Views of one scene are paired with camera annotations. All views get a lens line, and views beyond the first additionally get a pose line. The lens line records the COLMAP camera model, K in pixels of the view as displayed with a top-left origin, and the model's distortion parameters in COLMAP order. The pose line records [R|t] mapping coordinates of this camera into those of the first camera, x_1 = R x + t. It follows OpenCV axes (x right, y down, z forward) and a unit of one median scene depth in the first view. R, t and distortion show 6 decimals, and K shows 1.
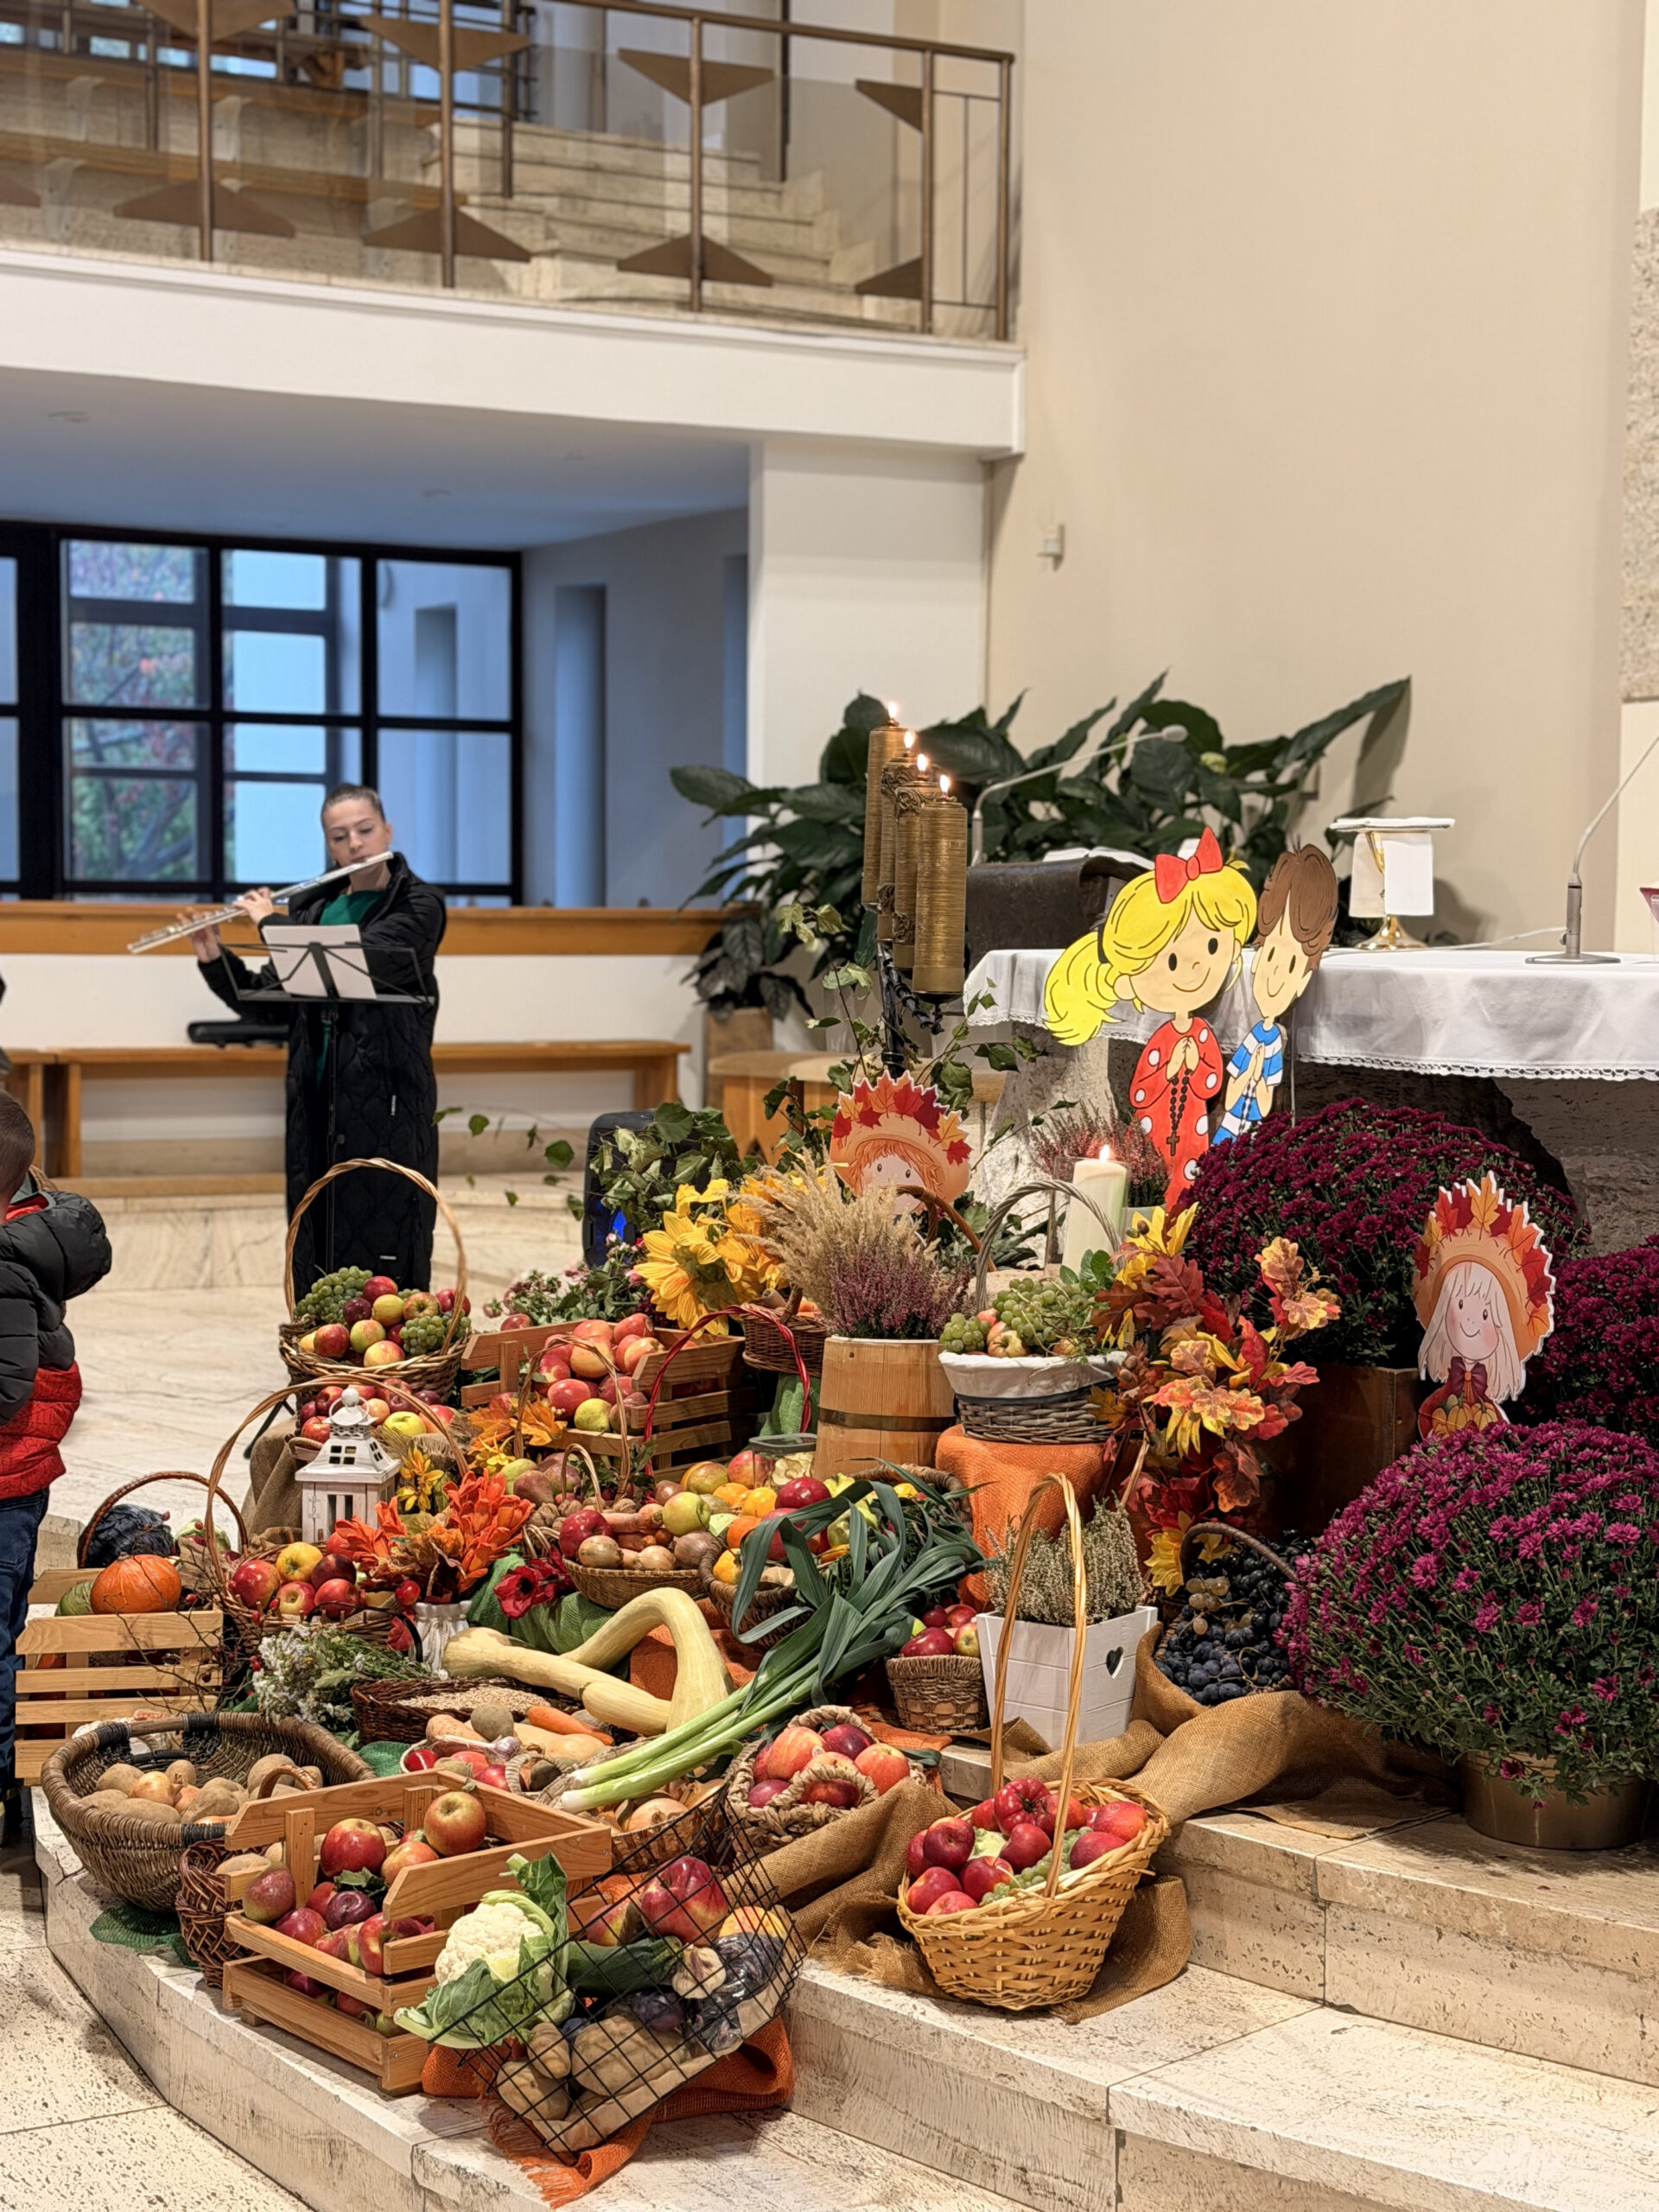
lens RADIAL K [[3461.2, 0, 829.5], [0, 3461.2, 1106.0], [0, 0, 1]] dist [0.156137, -0.069246]
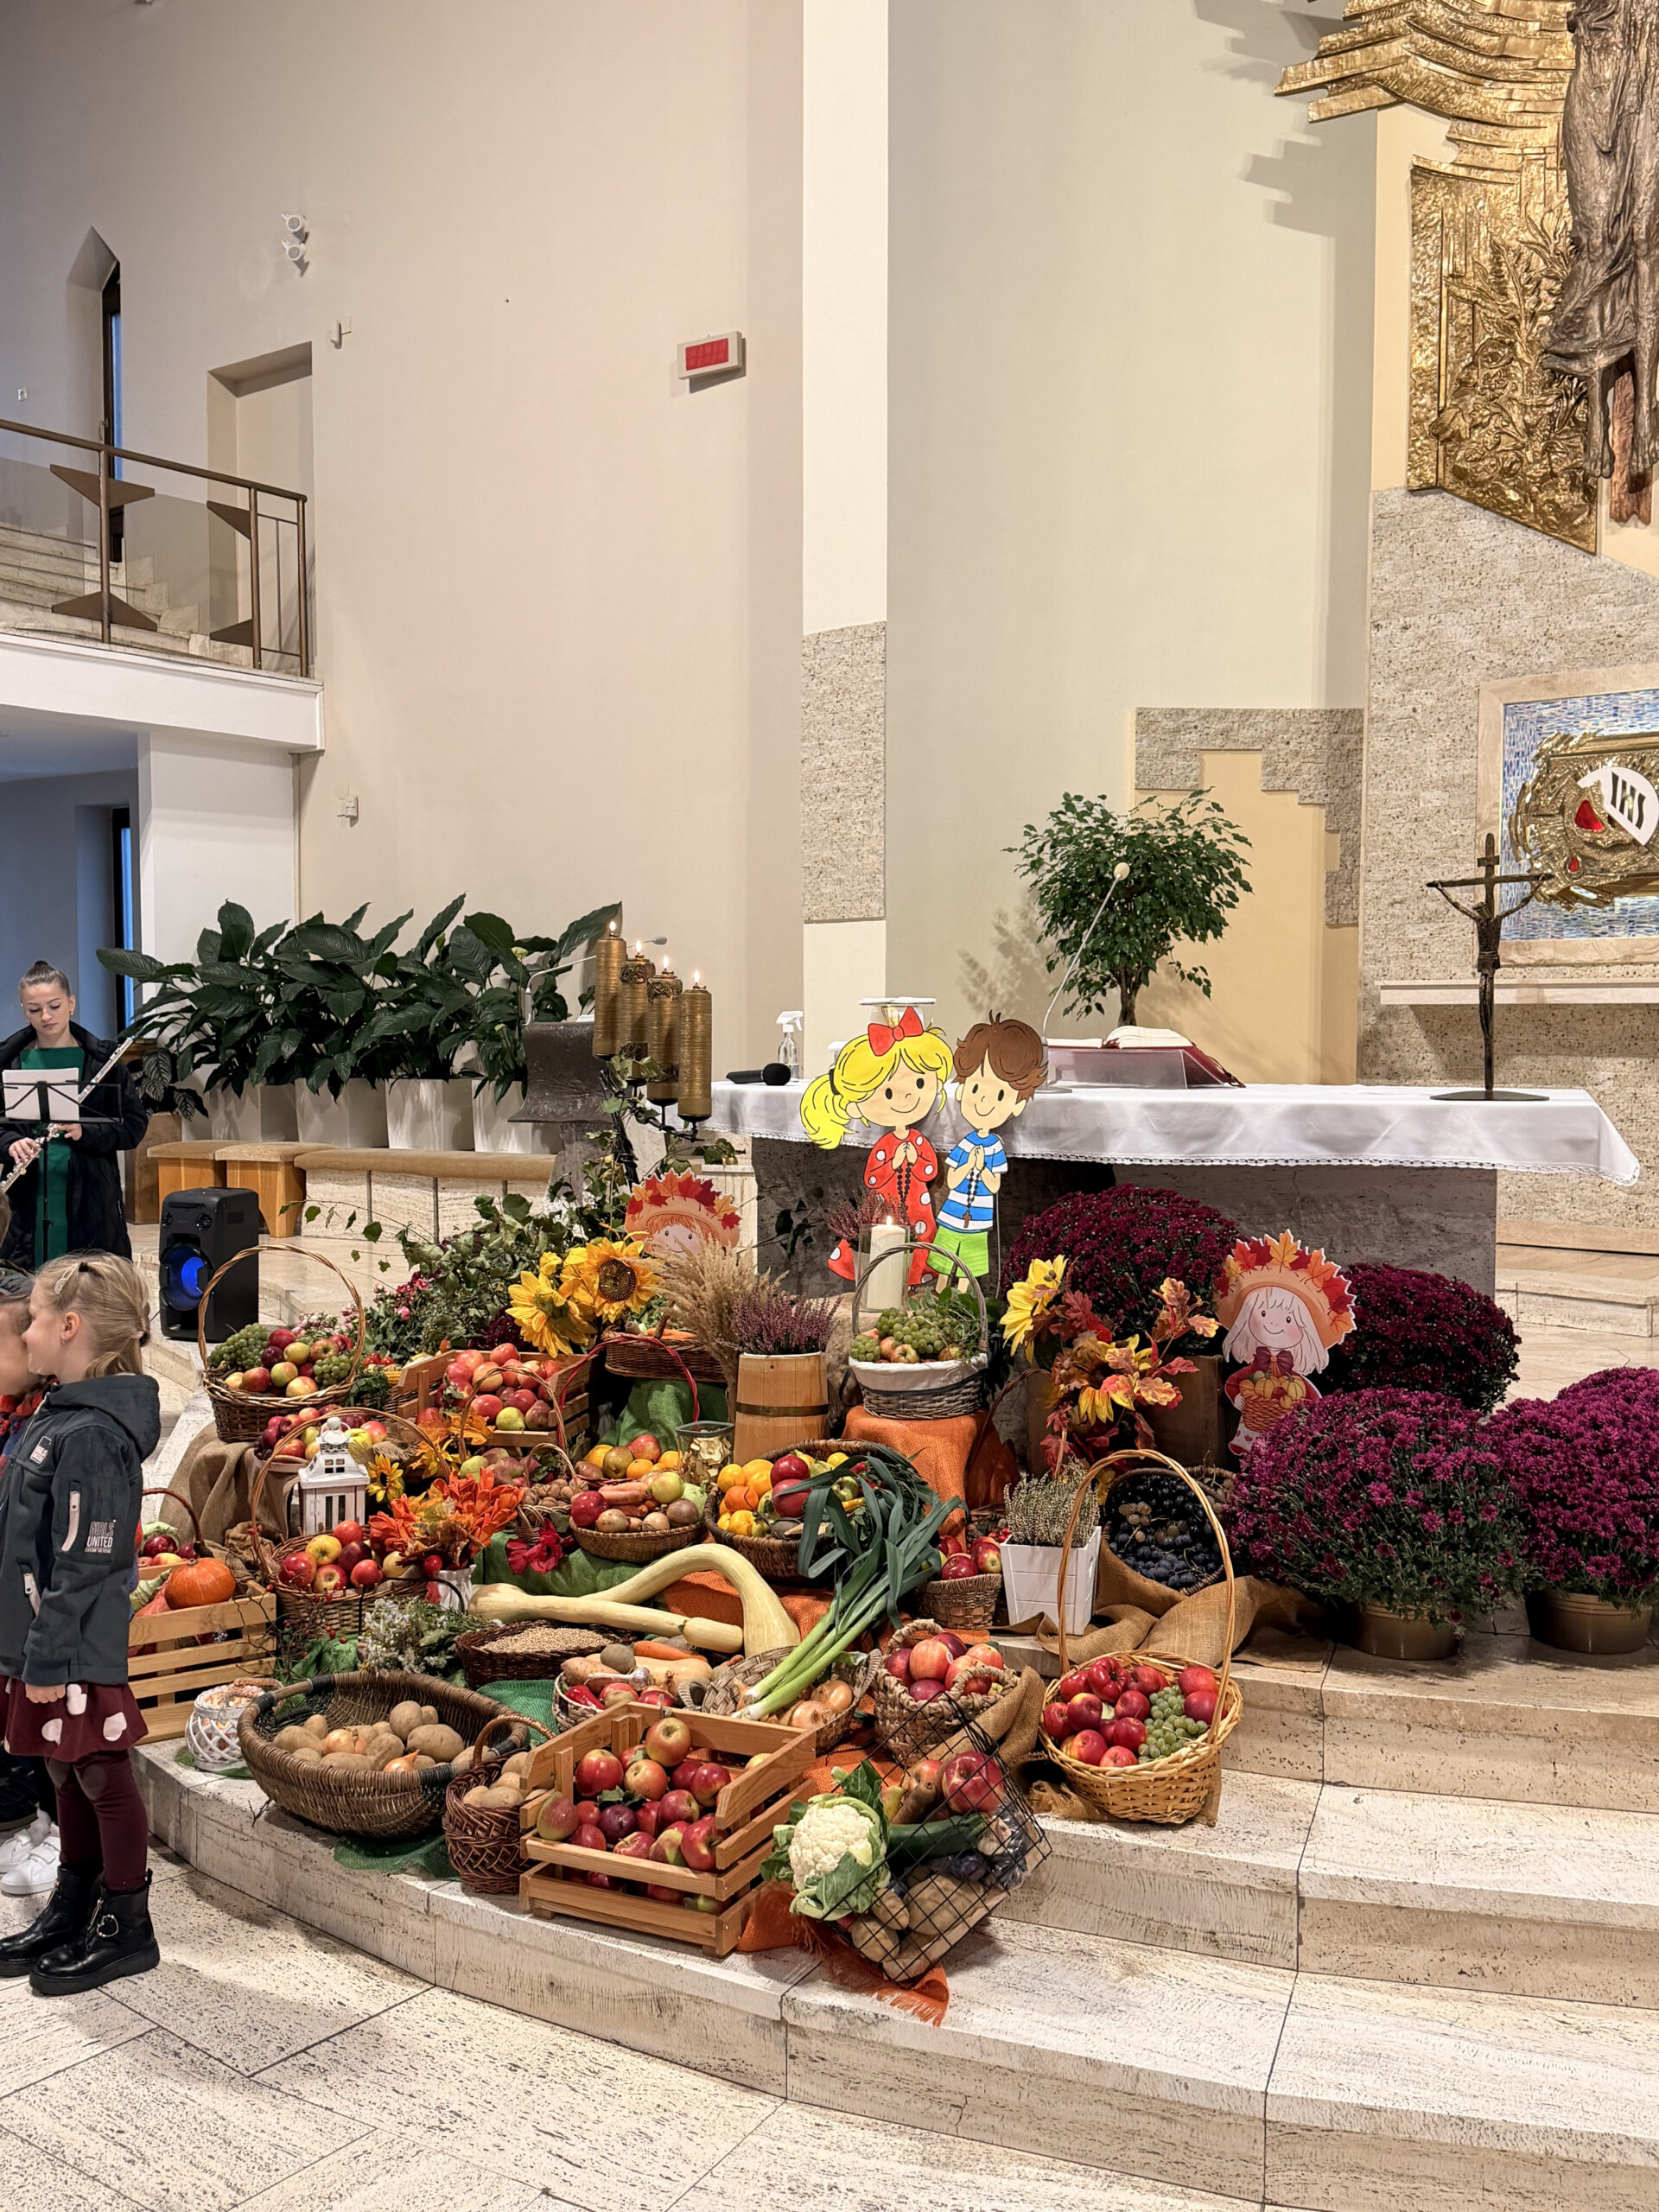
lens RADIAL K [[2023.5, 0, 860.1], [0, 2023.5, 1110.7], [0, 0, 1]] dist [0.221993, -0.502330]
pose [[0.909490, -0.025687, 0.414932, -0.297850], [0.032736, 0.999415, -0.009884, -0.025997], [-0.414436, 0.022573, 0.909799, 0.182522]]
